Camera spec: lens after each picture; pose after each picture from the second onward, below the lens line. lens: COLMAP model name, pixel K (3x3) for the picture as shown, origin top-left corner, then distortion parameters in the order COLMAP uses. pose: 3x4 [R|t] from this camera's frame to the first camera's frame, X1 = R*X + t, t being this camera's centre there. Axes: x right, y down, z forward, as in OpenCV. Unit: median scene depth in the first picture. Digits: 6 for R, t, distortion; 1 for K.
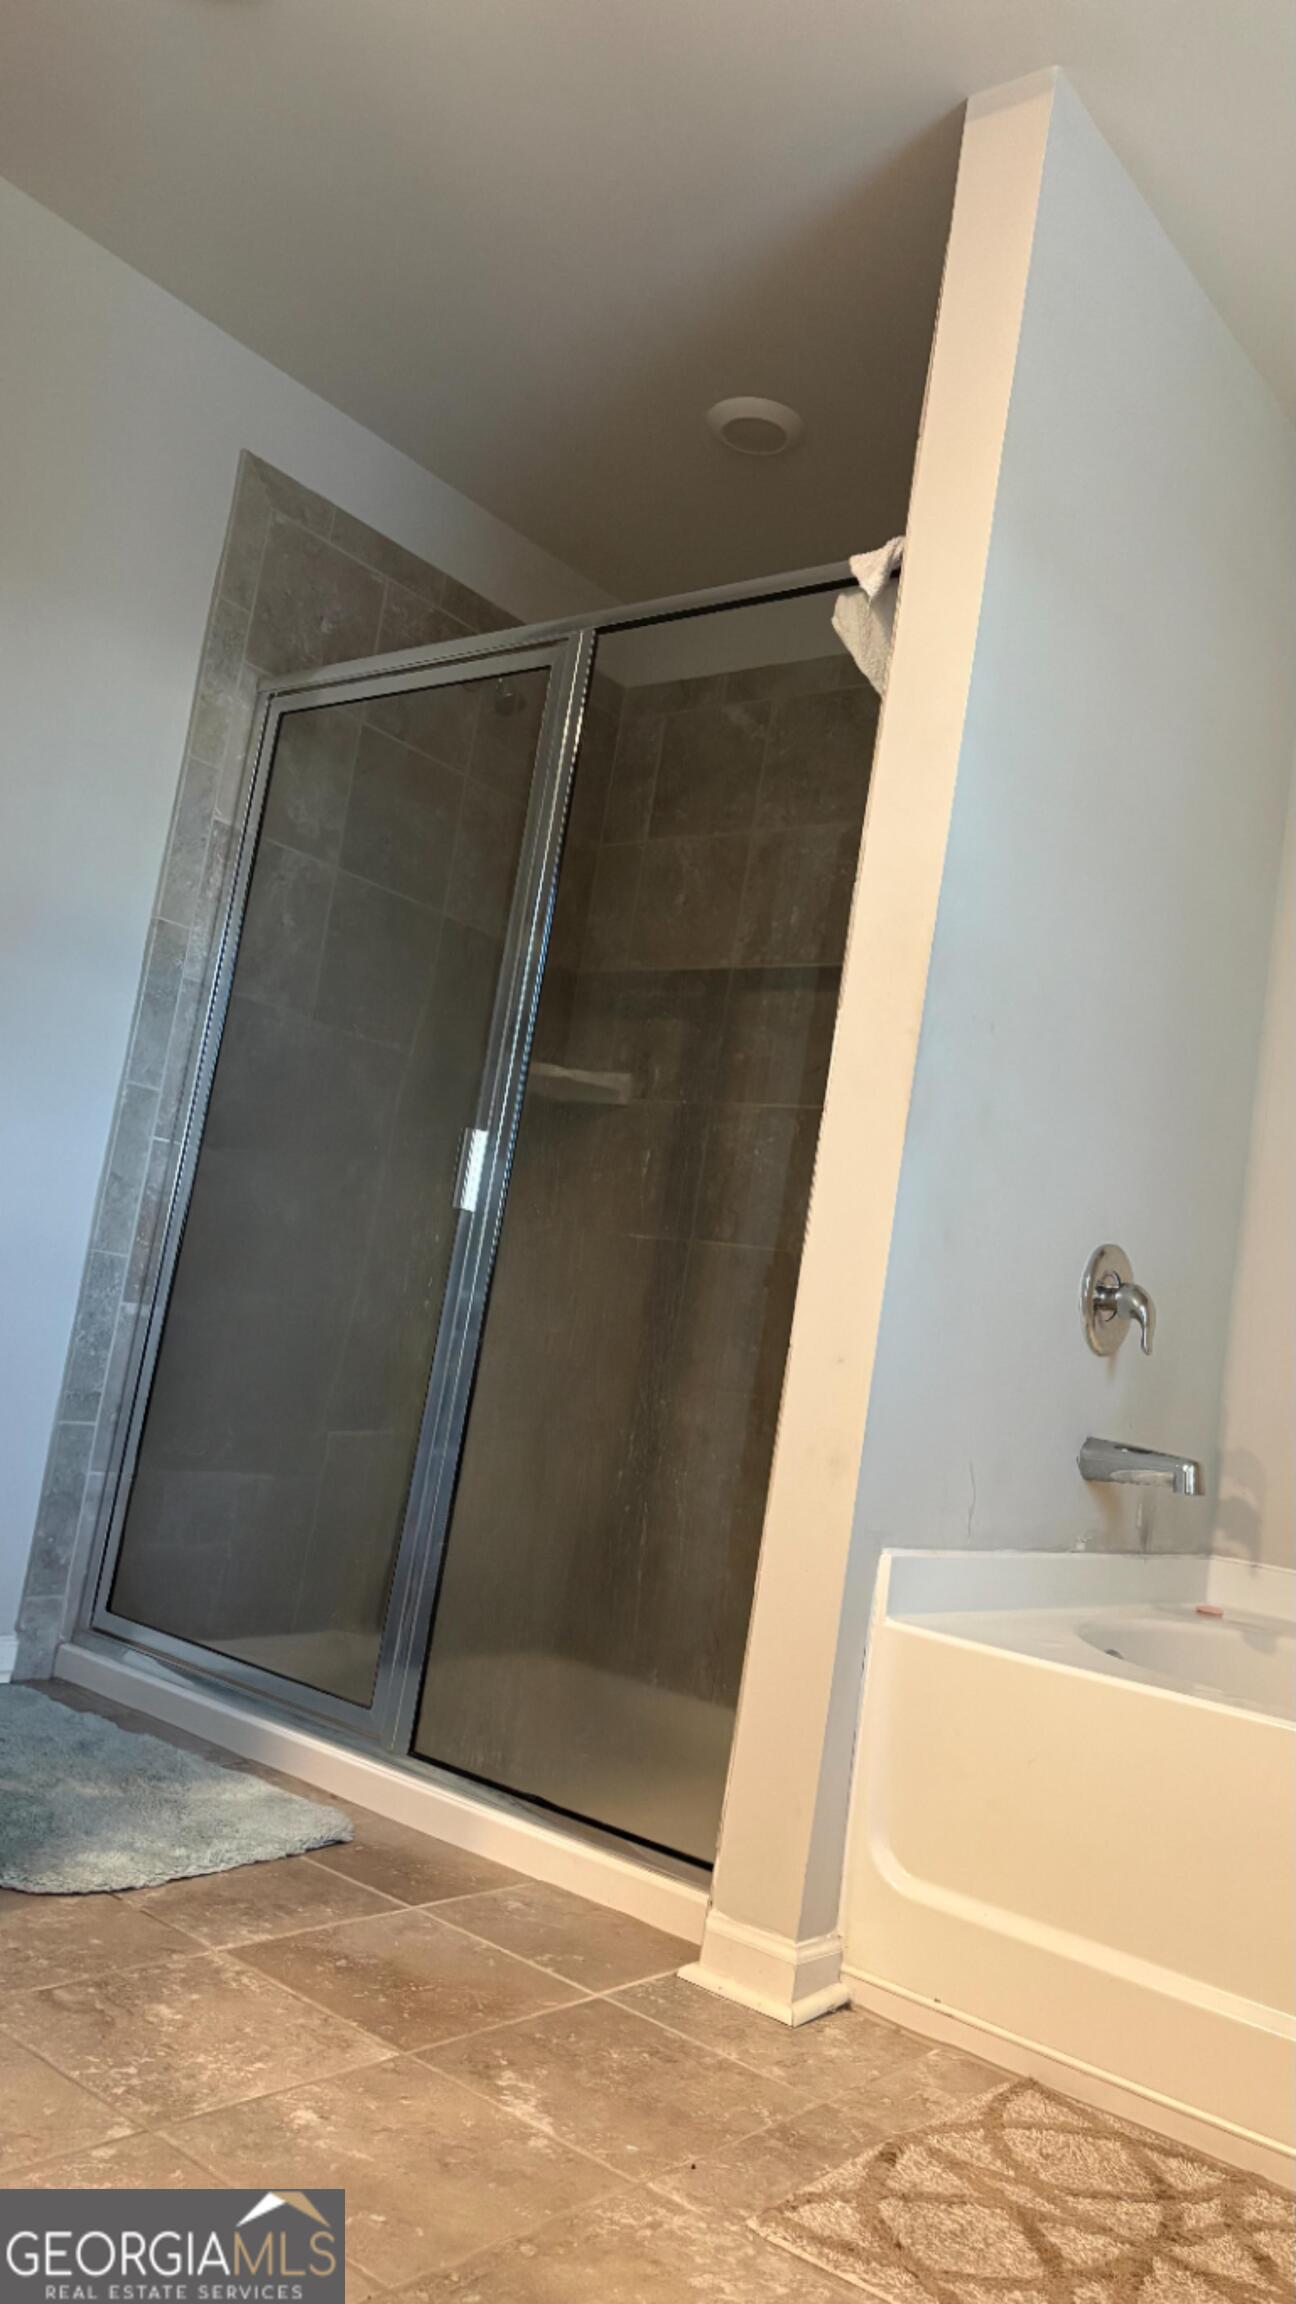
lens RADIAL K [[1737.9, 0, 649.2], [0, 1737.9, 1141.8], [0, 0, 1]] dist [0.067722, -0.089380]
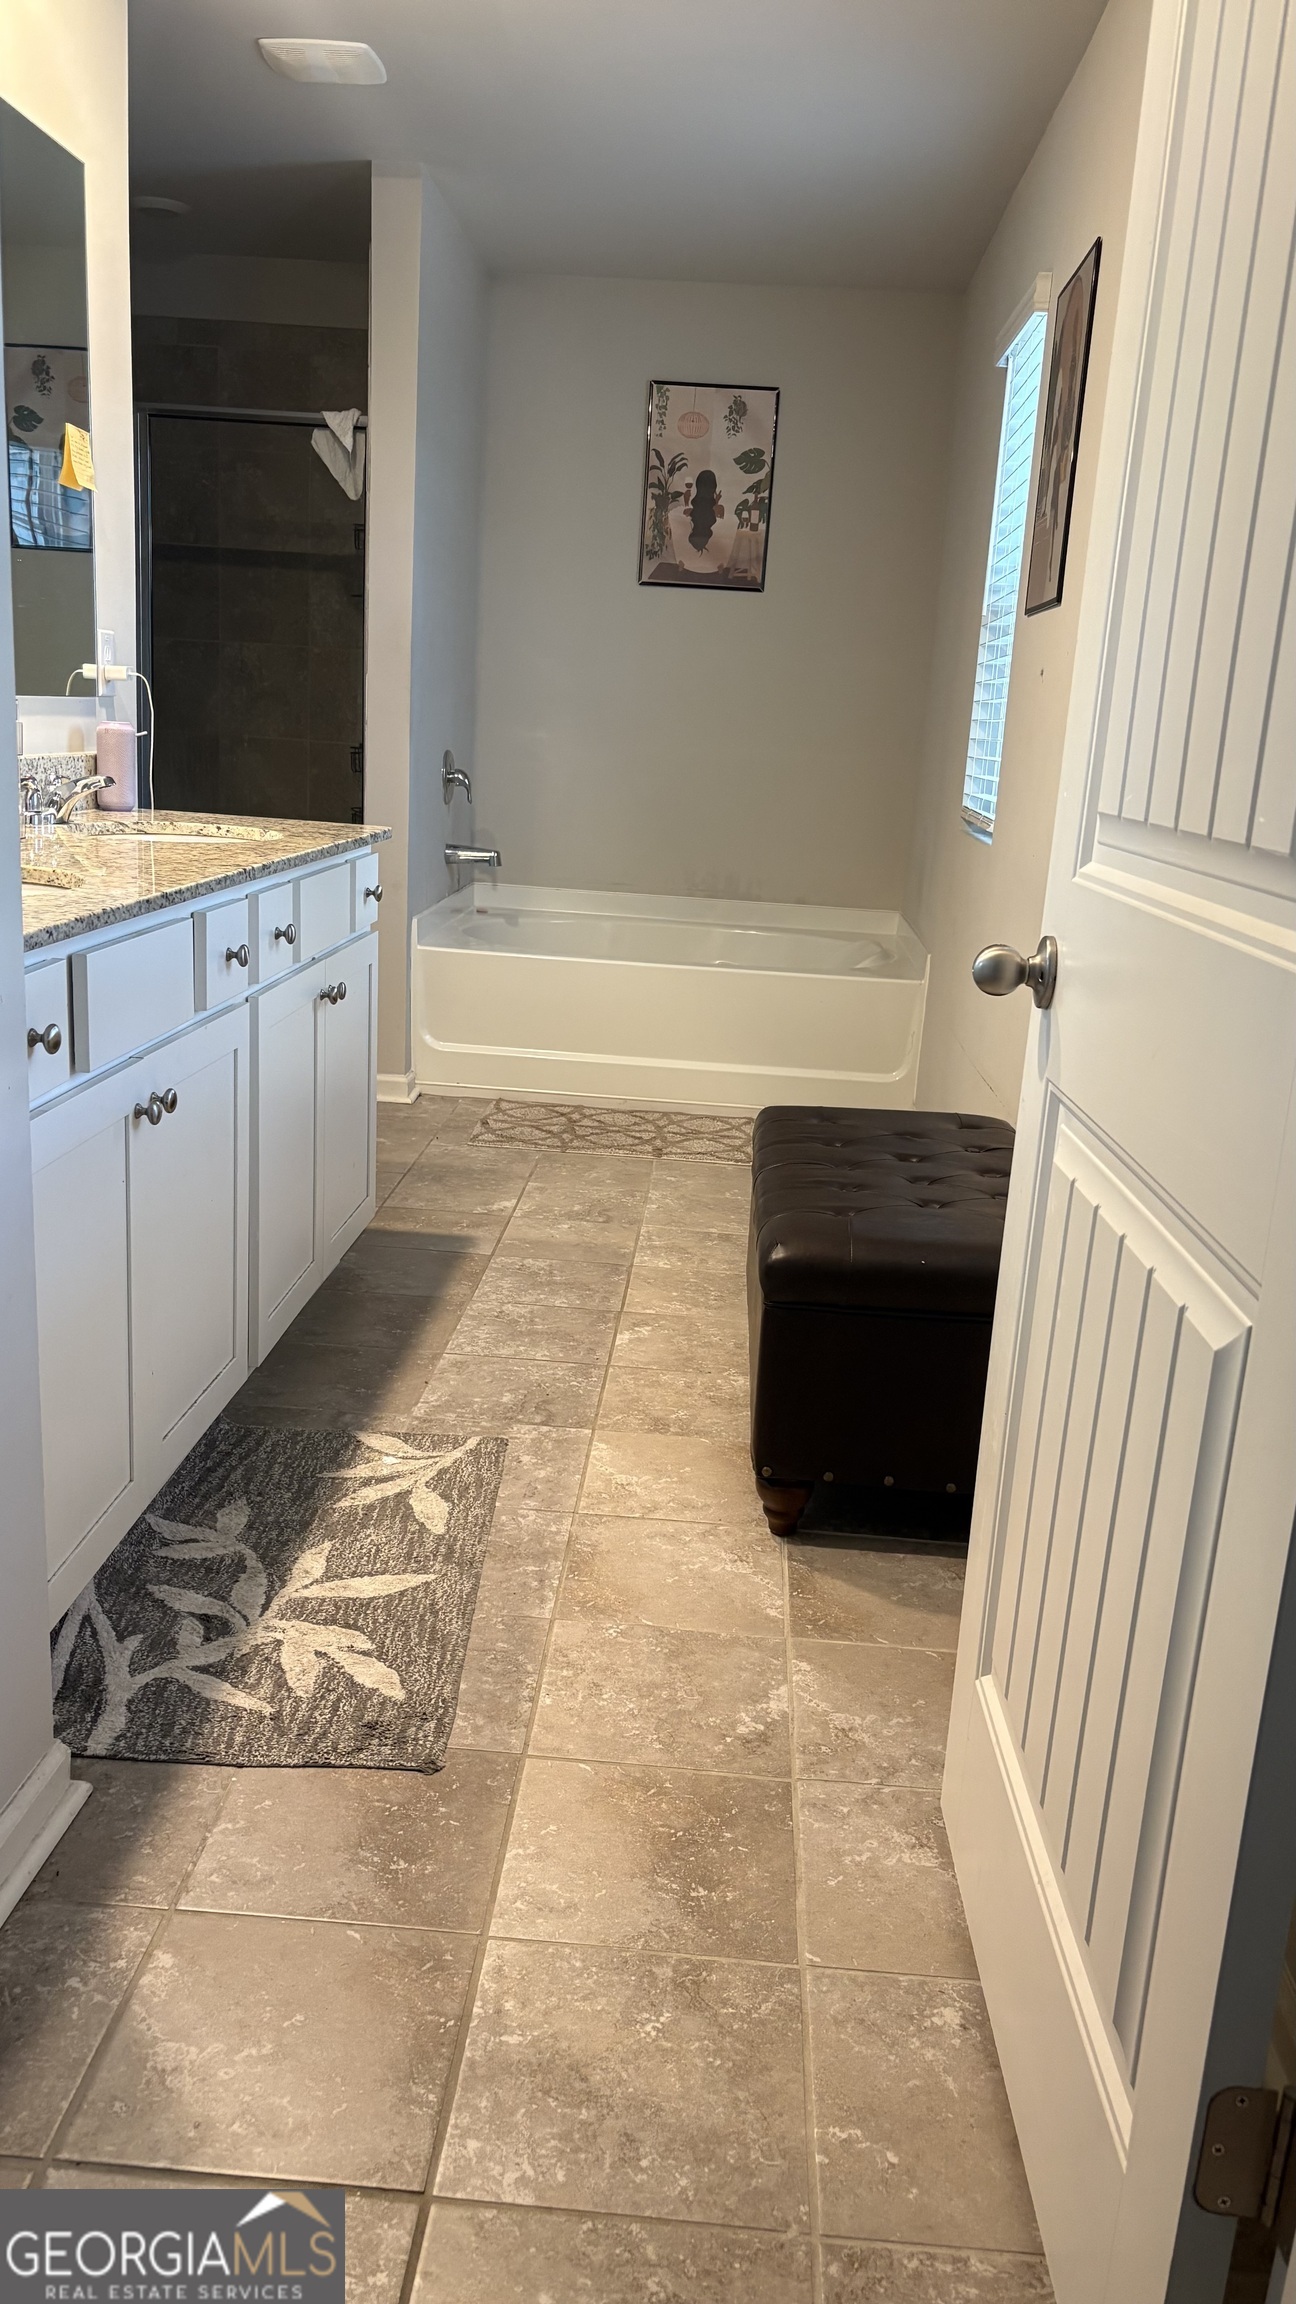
lens RADIAL K [[1737.9, 0, 644.1], [0, 1737.9, 1156.9], [0, 0, 1]] dist [0.067722, -0.089380]
pose [[0.814373, -0.248346, 0.524520, -0.920420], [0.007857, 0.908447, 0.417926, -0.448356], [-0.580289, -0.336226, 0.741766, -1.022762]]
